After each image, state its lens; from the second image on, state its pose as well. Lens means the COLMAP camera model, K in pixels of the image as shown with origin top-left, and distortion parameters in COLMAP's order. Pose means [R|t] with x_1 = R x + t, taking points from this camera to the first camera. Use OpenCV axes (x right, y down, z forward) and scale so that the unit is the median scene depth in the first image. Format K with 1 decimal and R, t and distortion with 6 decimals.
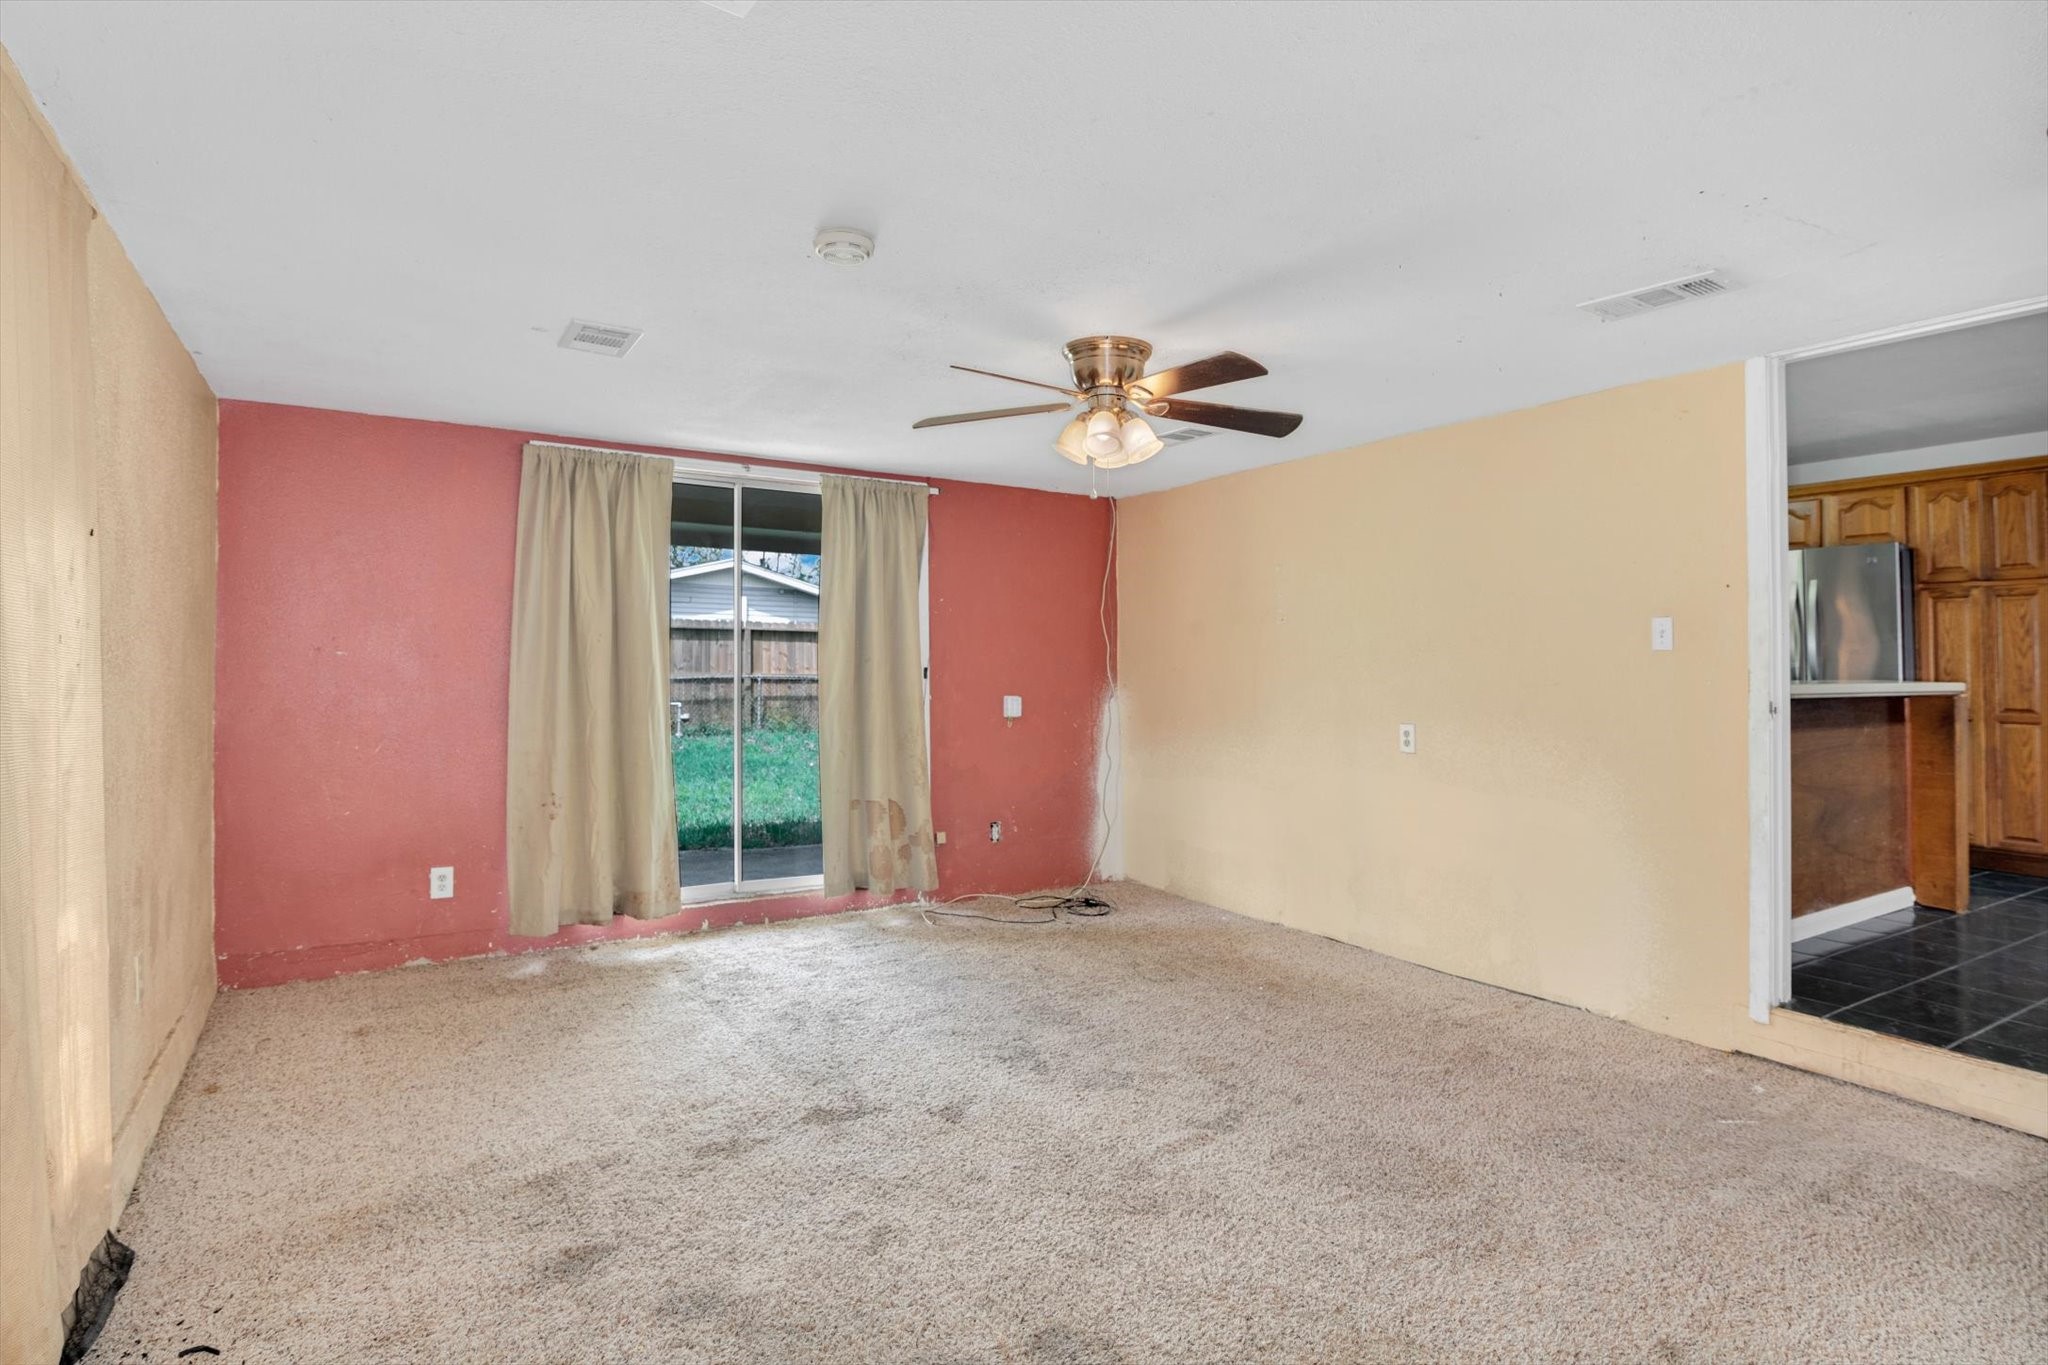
lens RADIAL K [[1061.0, 0, 1020.9], [0, 1061.0, 647.0], [0, 0, 1]] dist [0.003020, -0.000168]
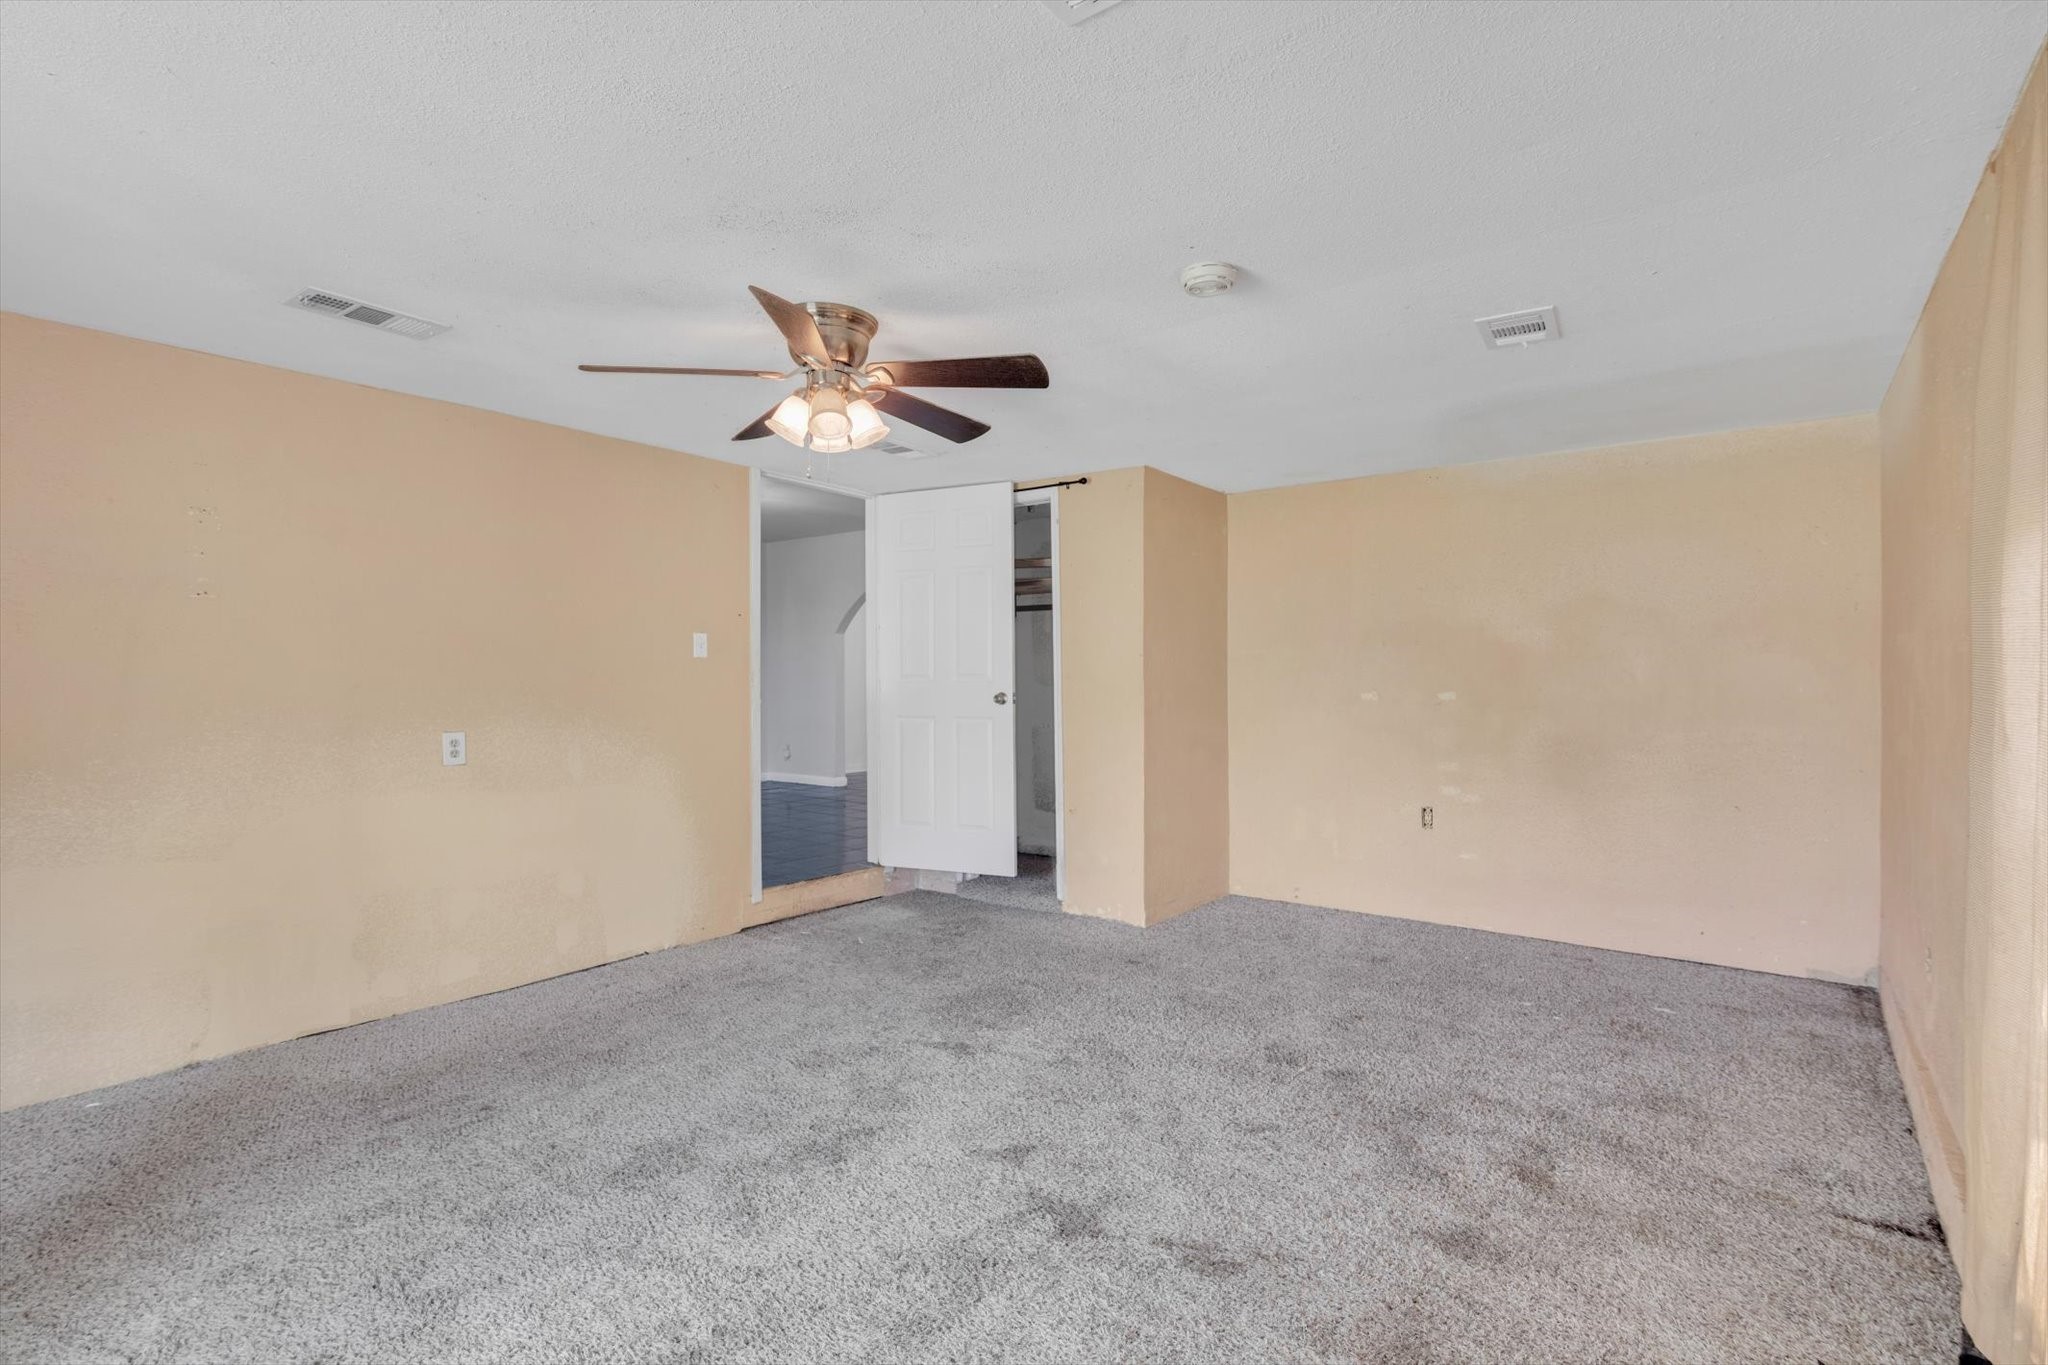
lens RADIAL K [[972.7, 0, 1026.5], [0, 972.7, 673.2], [0, 0, 1]] dist [0.001975, 0.000131]
pose [[-0.360086, 0.002619, 0.932916, -0.686237], [-0.022462, 0.999682, -0.011476, 0.027680], [-0.932649, -0.025088, -0.359912, 1.047714]]
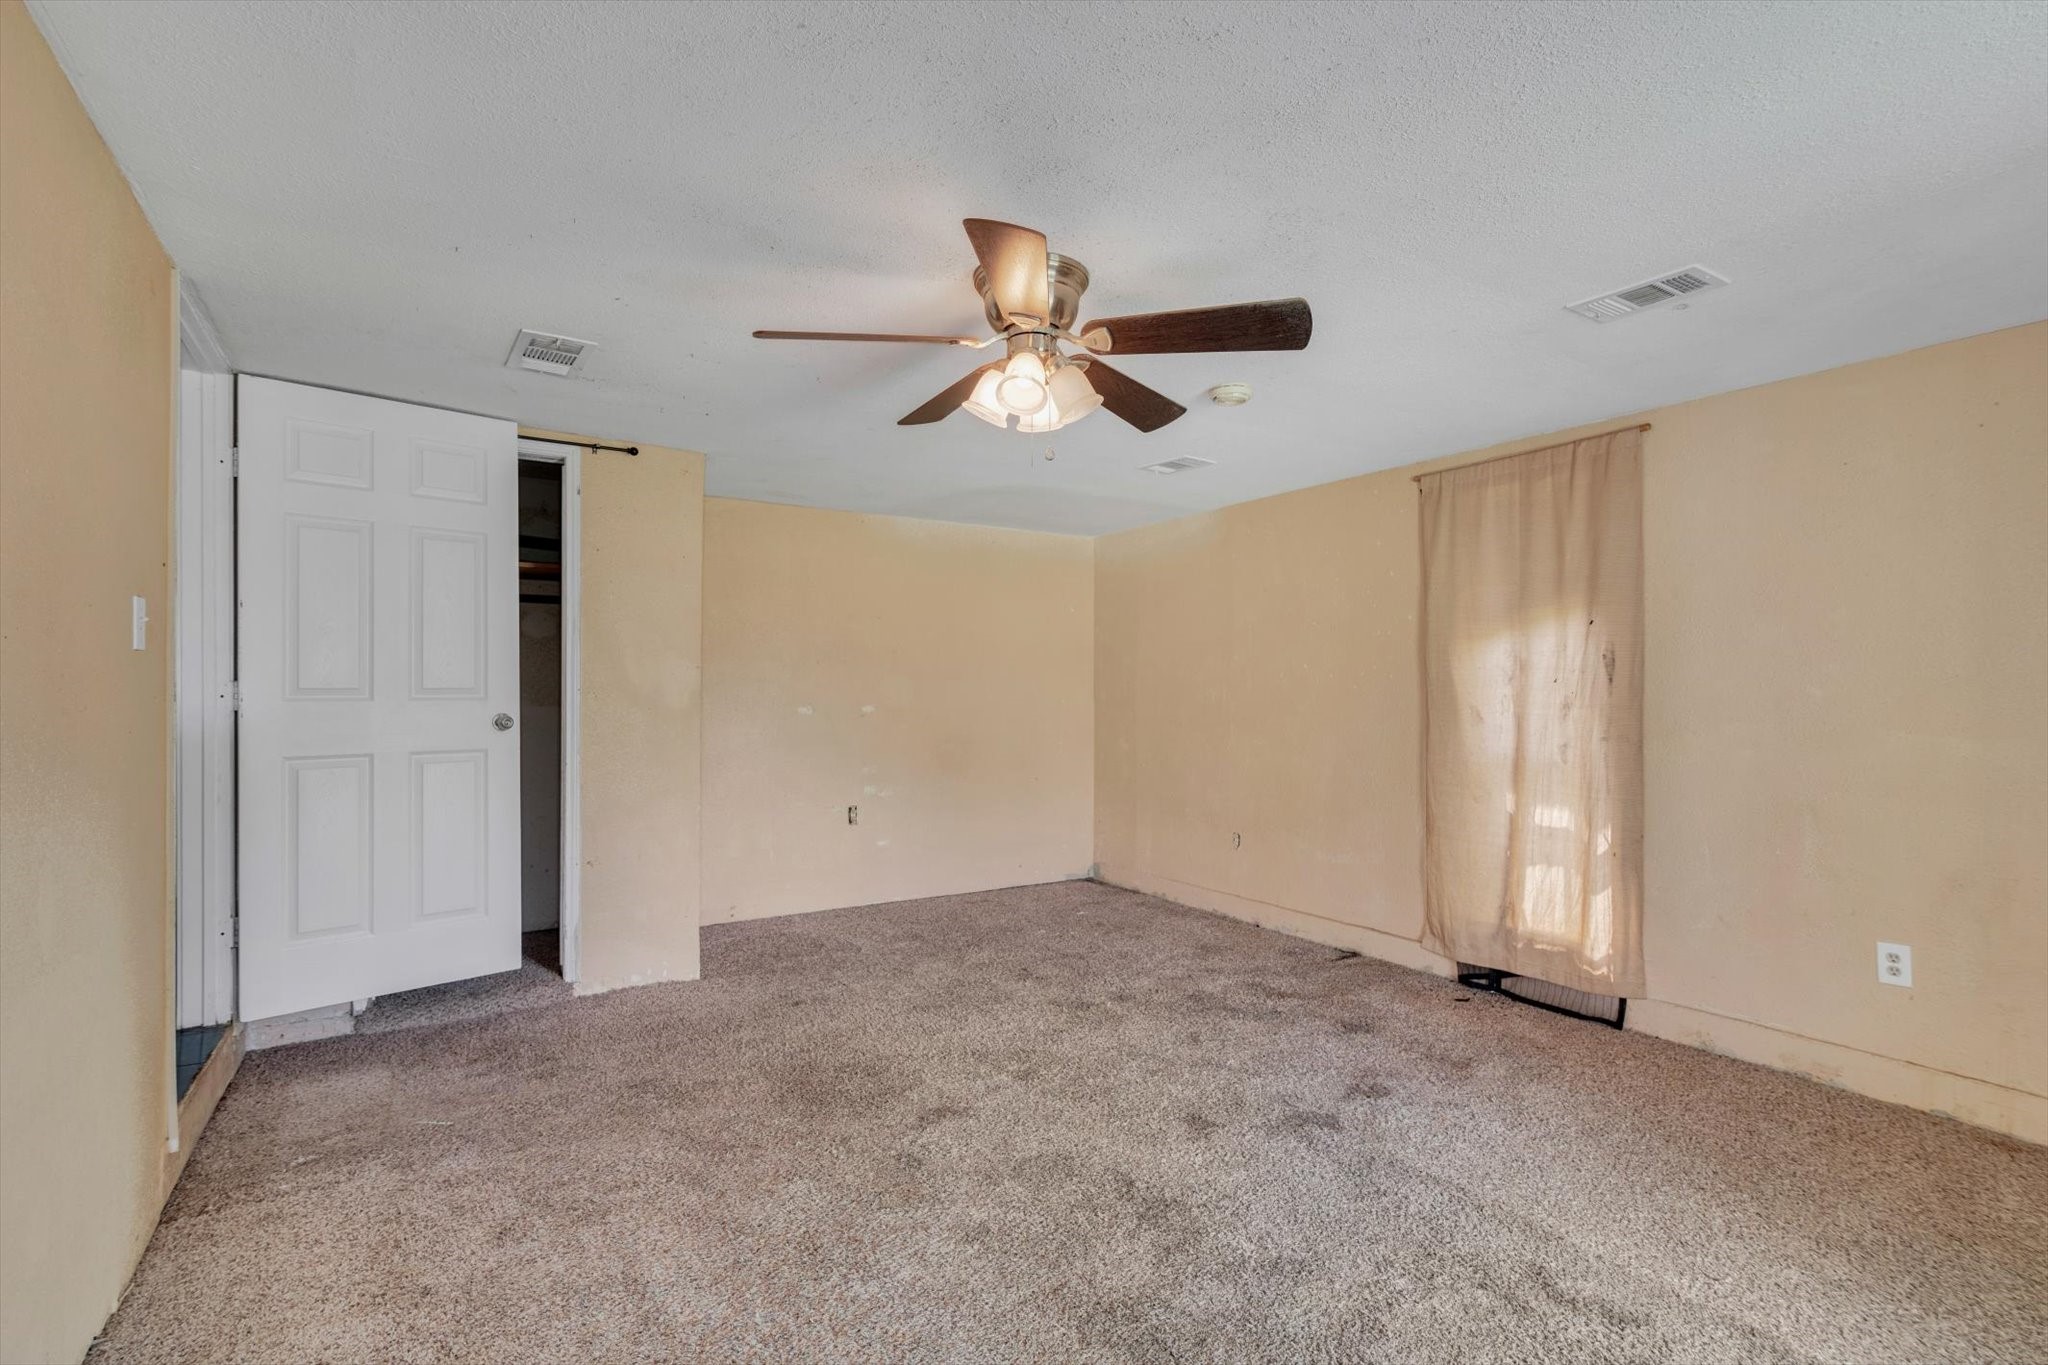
lens RADIAL K [[960.7, 0, 1018.9], [0, 960.7, 674.5], [0, 0, 1]] dist [-0.017951, 0.000316]
pose [[-0.999744, -0.005284, -0.022021, 0.105098], [-0.004393, 0.999176, -0.040338, 0.036394], [0.022216, -0.040231, -0.998943, 1.553402]]
